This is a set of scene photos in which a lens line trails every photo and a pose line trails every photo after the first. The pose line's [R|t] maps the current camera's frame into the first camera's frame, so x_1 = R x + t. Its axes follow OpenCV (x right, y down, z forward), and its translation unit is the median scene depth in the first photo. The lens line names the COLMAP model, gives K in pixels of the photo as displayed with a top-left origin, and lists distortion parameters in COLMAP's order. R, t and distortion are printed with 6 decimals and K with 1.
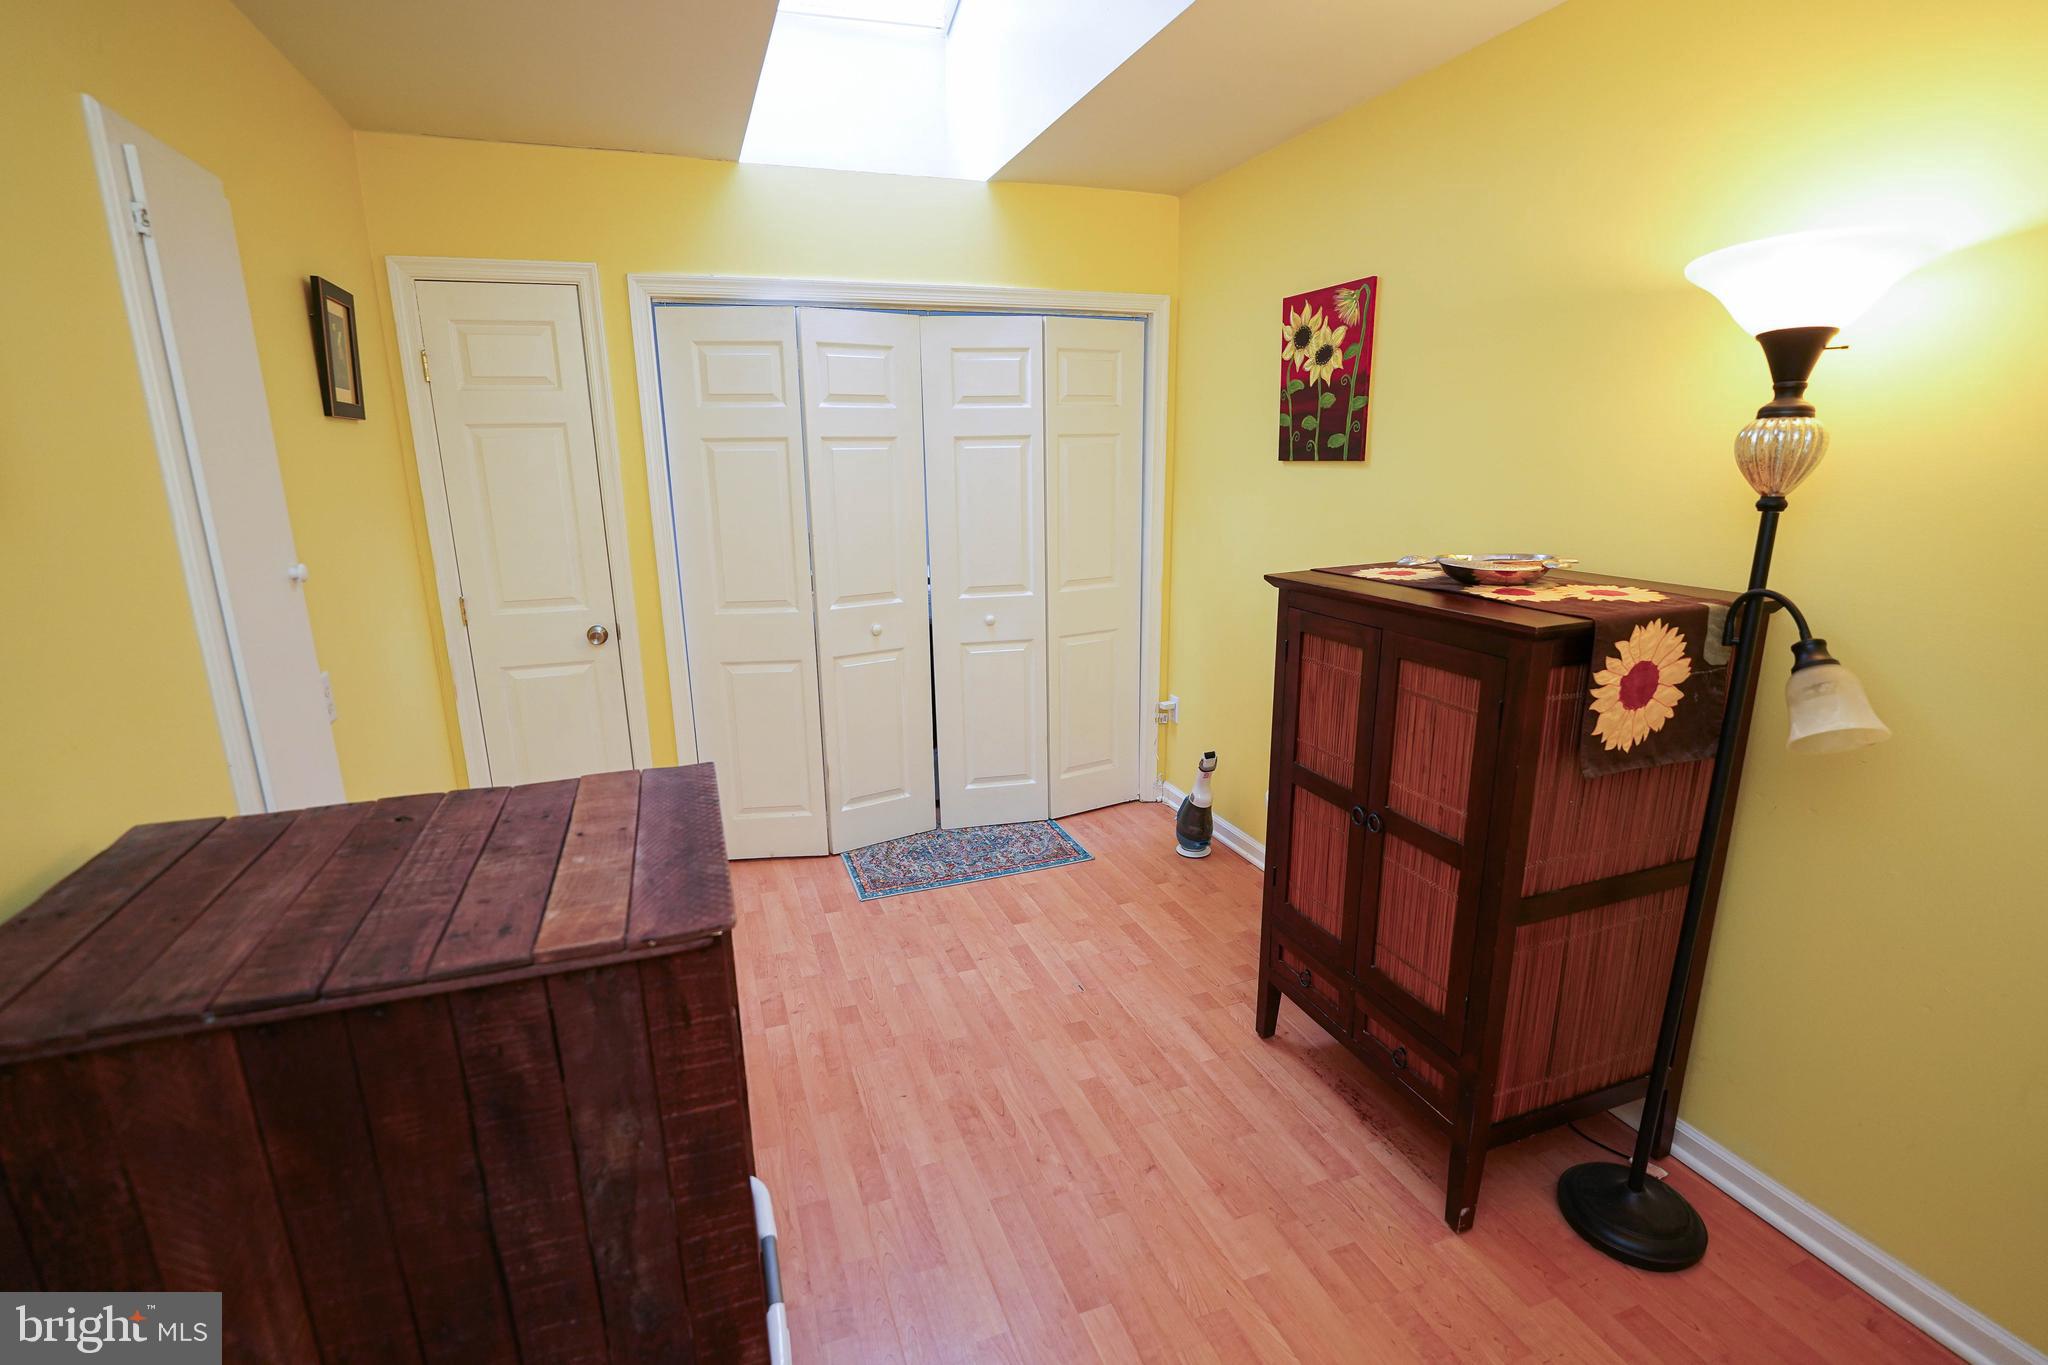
lens RADIAL K [[912.4, 0, 1024.0], [0, 912.4, 682.5], [0, 0, 1]] dist [-0.024317, -0.000253]
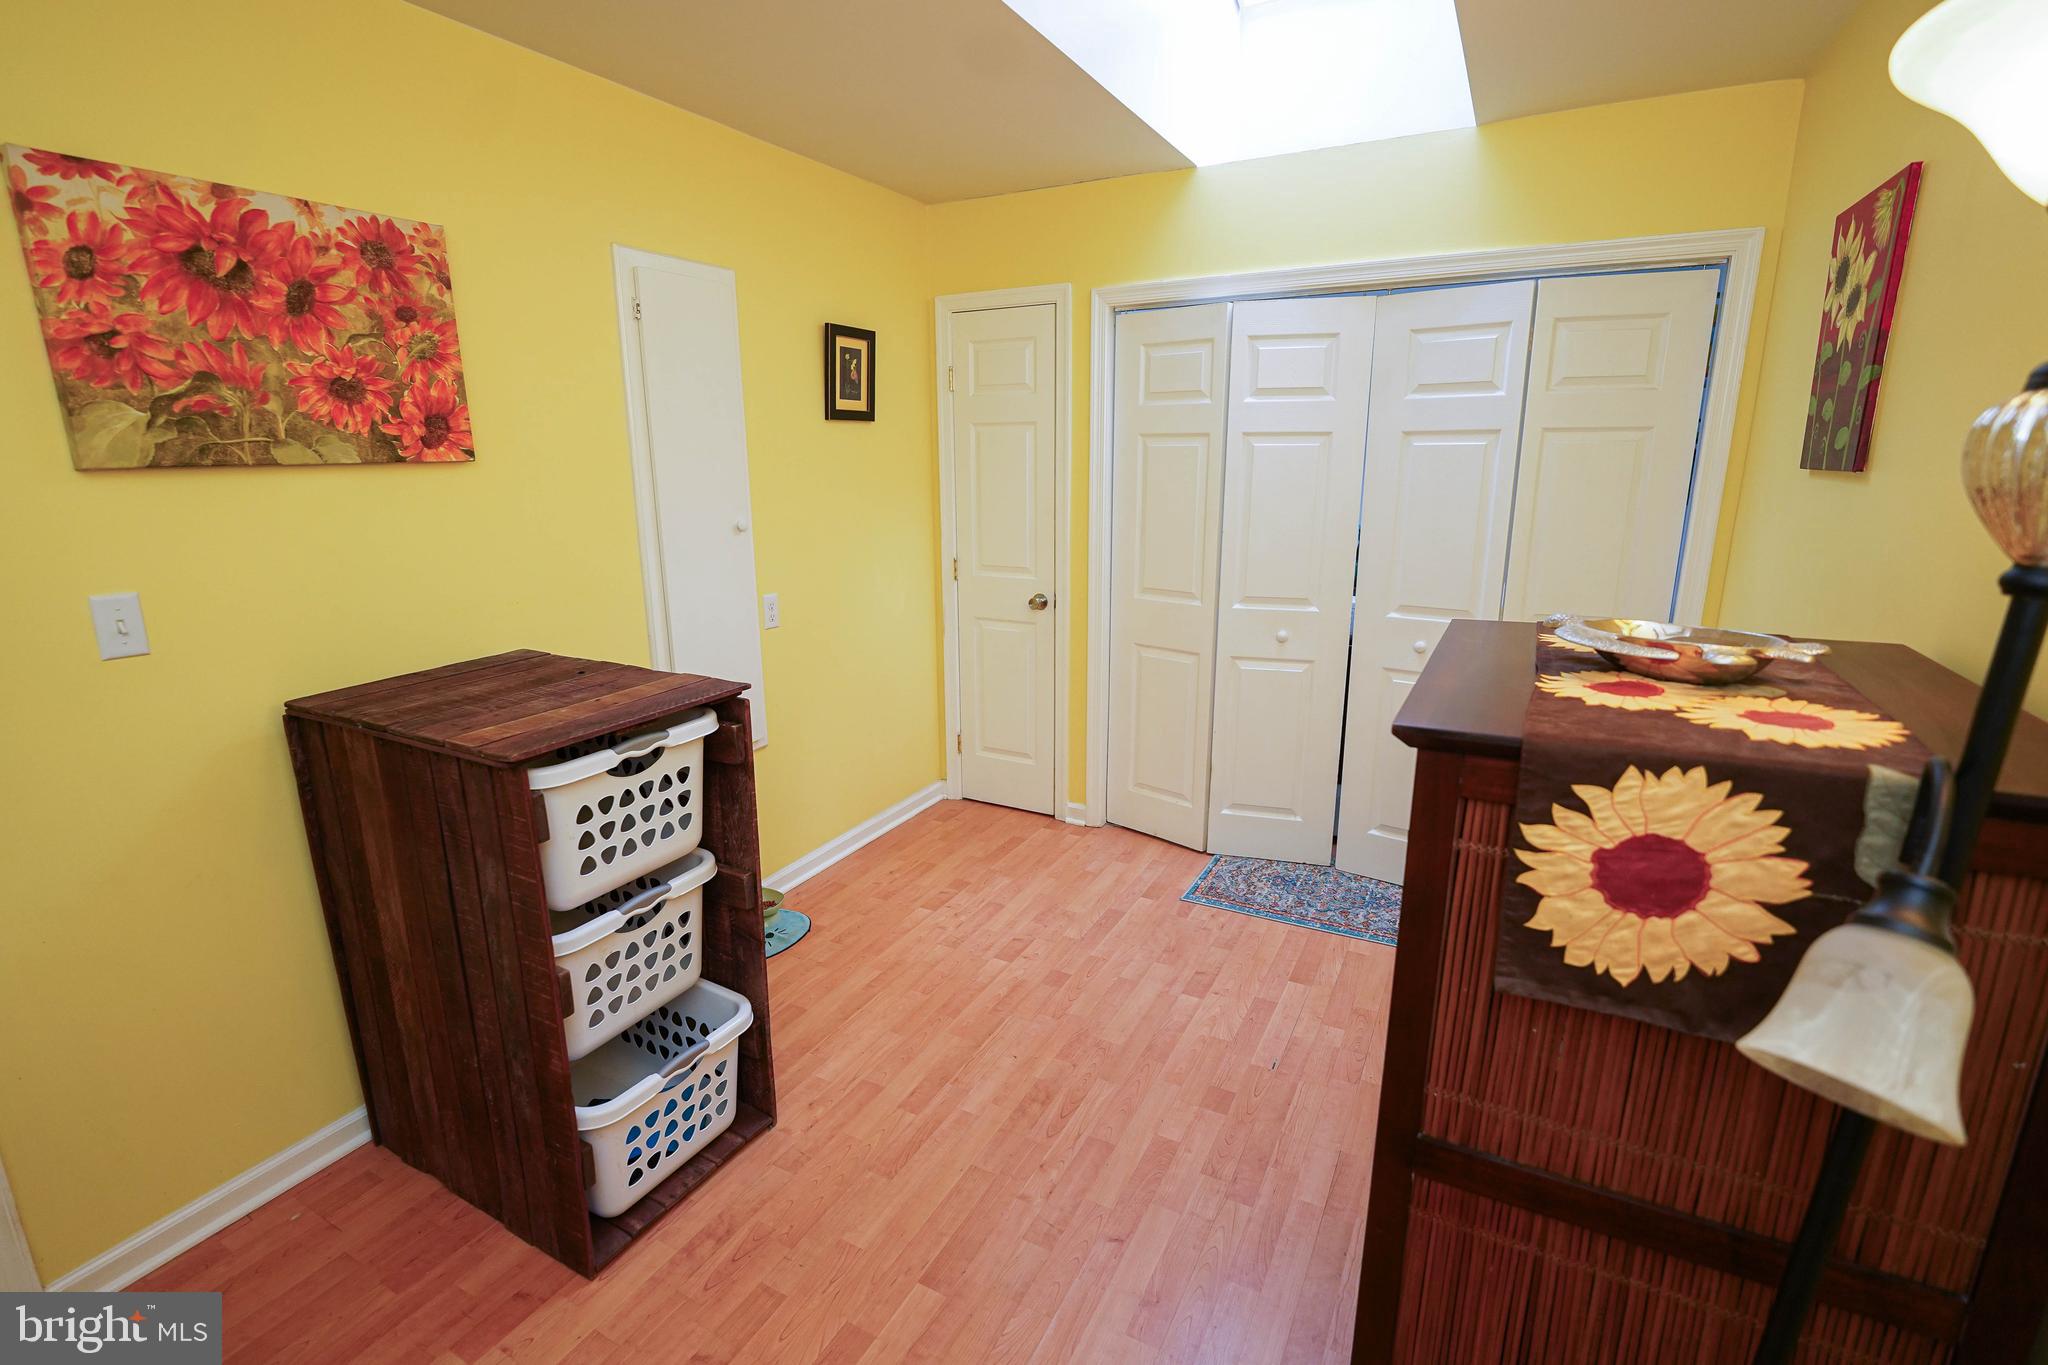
lens RADIAL K [[943.0, 0, 1024.0], [0, 943.0, 682.5], [0, 0, 1]] dist [-0.020842, 0.000179]
pose [[0.666160, 0.185711, -0.722318, 0.478314], [-0.184061, 0.979482, 0.082078, -0.053153], [0.722740, 0.078273, 0.686673, 0.178701]]
